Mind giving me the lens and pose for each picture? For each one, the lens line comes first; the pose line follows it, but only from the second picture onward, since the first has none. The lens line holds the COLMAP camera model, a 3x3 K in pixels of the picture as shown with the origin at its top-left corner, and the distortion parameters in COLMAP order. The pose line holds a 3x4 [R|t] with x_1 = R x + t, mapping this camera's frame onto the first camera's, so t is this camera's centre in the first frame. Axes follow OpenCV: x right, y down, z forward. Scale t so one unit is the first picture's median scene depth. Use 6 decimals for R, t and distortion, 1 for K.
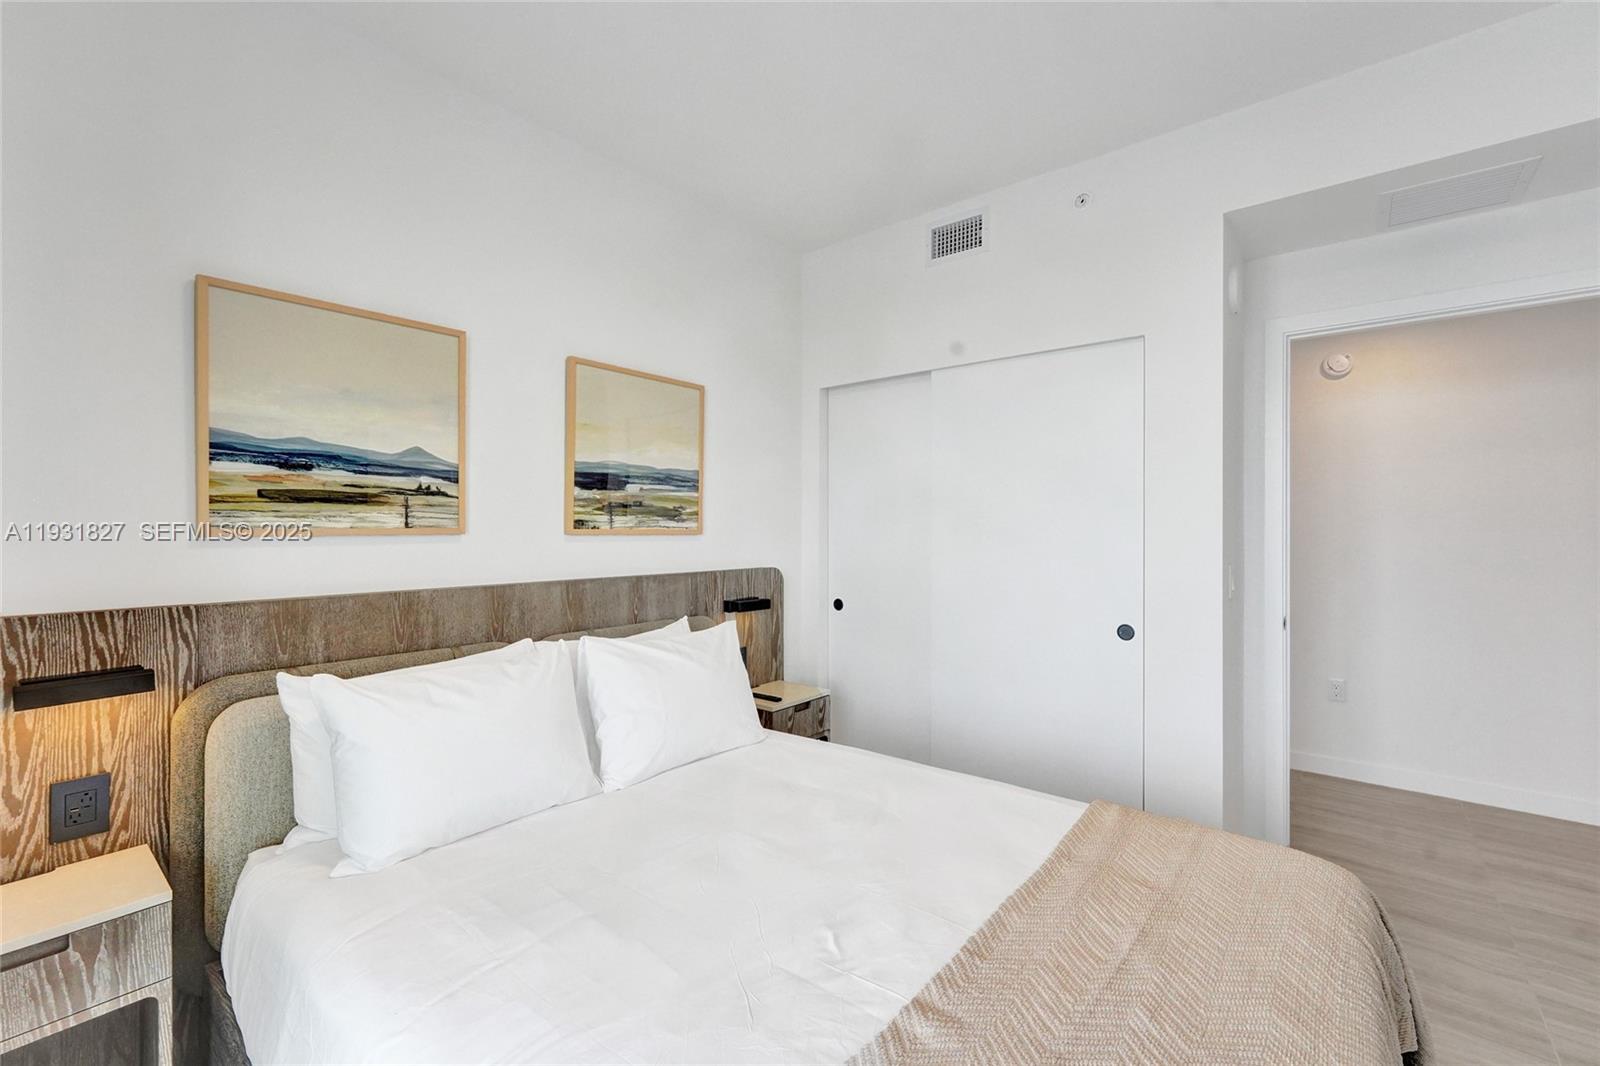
lens RADIAL K [[662.3, 0, 797.8], [0, 662.3, 533.9], [0, 0, 1]] dist [0.000314, -0.000124]
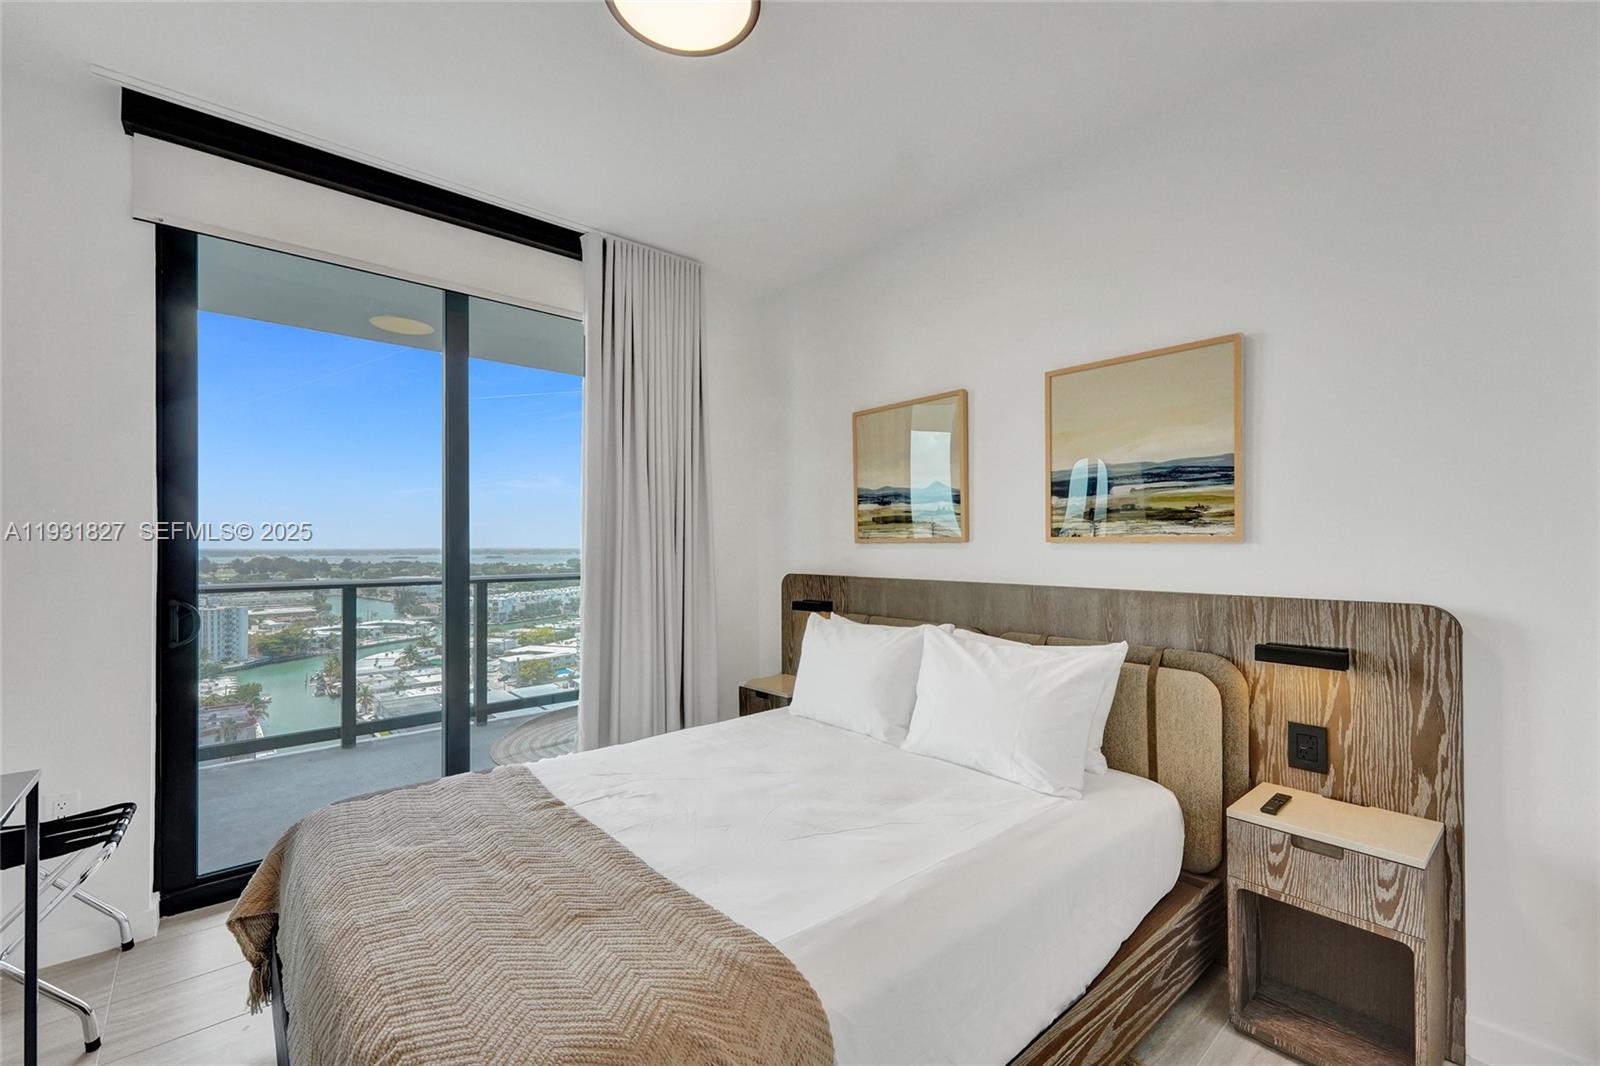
lens RADIAL K [[670.5, 0, 804.4], [0, 670.5, 541.5], [0, 0, 1]] dist [-0.001321, -0.000045]
pose [[-0.149540, 0.006265, -0.988736, 0.726103], [0.004315, 0.999975, 0.005683, -0.007654], [0.988746, -0.003416, -0.149563, 0.740463]]
